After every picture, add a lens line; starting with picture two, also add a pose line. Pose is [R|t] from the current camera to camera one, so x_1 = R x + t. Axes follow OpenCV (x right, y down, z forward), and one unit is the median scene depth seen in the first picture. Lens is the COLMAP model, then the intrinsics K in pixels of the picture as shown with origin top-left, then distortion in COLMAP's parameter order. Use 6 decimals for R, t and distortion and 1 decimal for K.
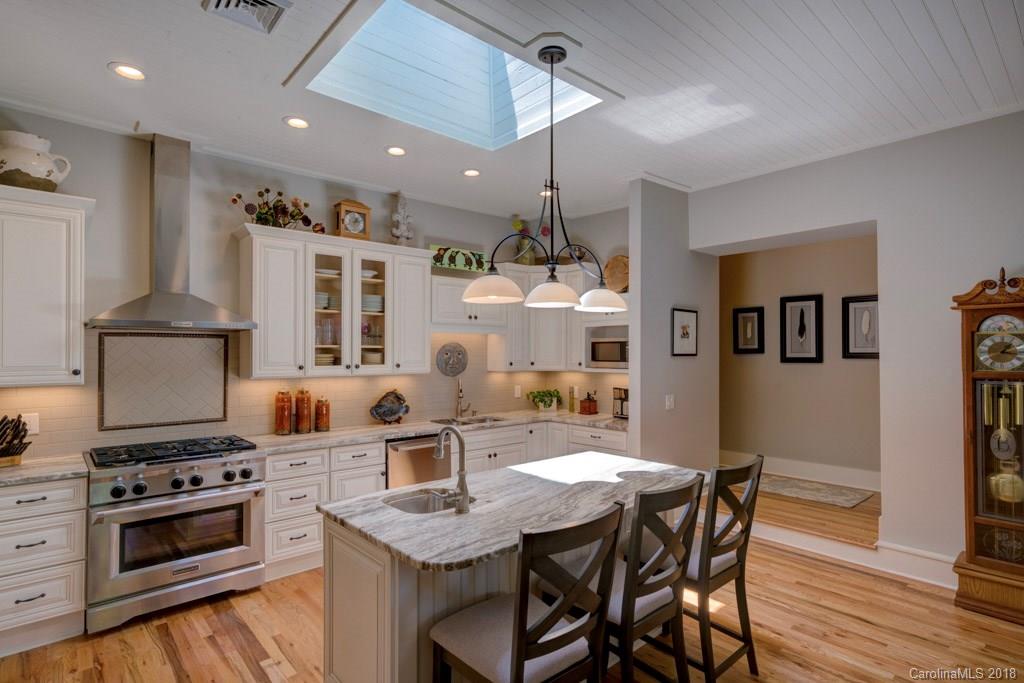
lens RADIAL K [[510.8, 0, 518.8], [0, 510.8, 342.5], [0, 0, 1]] dist [-0.004378, 0.006050]
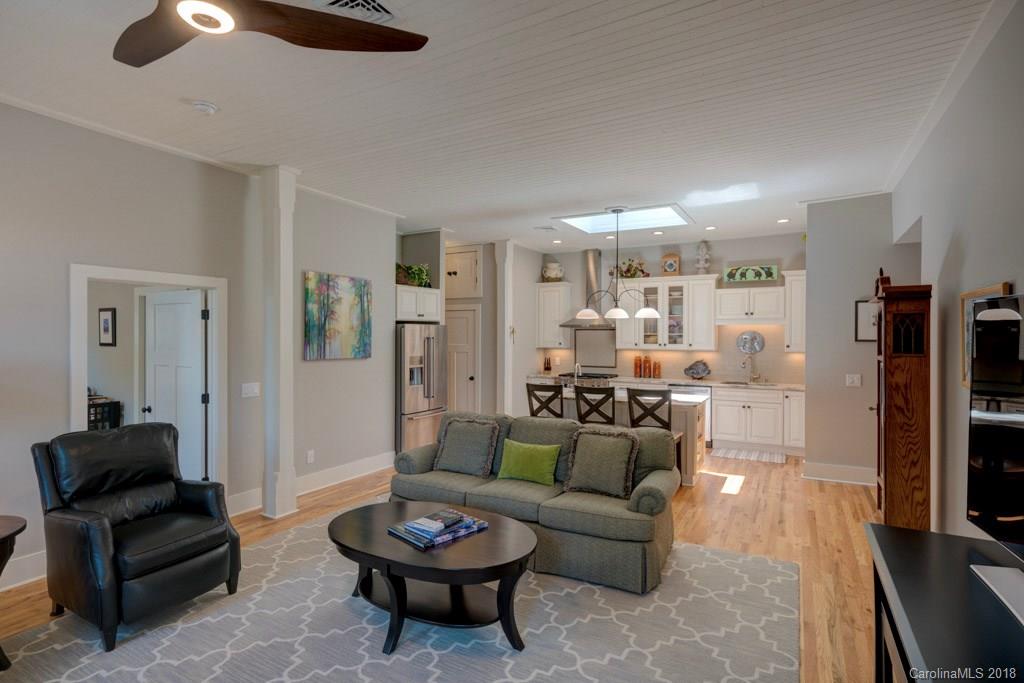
lens RADIAL K [[510.8, 0, 518.2], [0, 510.8, 338.1], [0, 0, 1]] dist [-0.004378, 0.006050]
pose [[0.342036, 0.005702, -0.939670, 1.144579], [0.013399, 0.999850, 0.010944, -0.004989], [0.939591, -0.016334, 0.341908, -0.134183]]
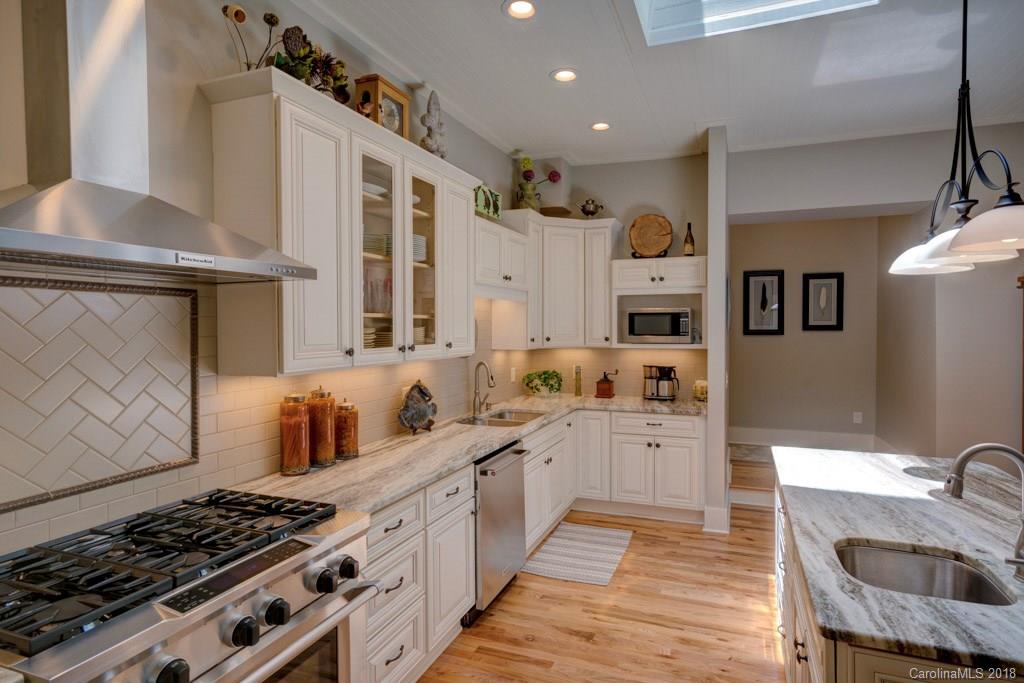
lens RADIAL K [[519.8, 0, 544.2], [0, 519.8, 328.0], [0, 0, 1]] dist [0.002861, -0.000181]
pose [[0.886070, -0.003692, 0.463536, -0.424018], [-0.007322, 0.999732, 0.021959, 0.006813], [-0.463493, -0.022851, 0.885806, 0.329303]]
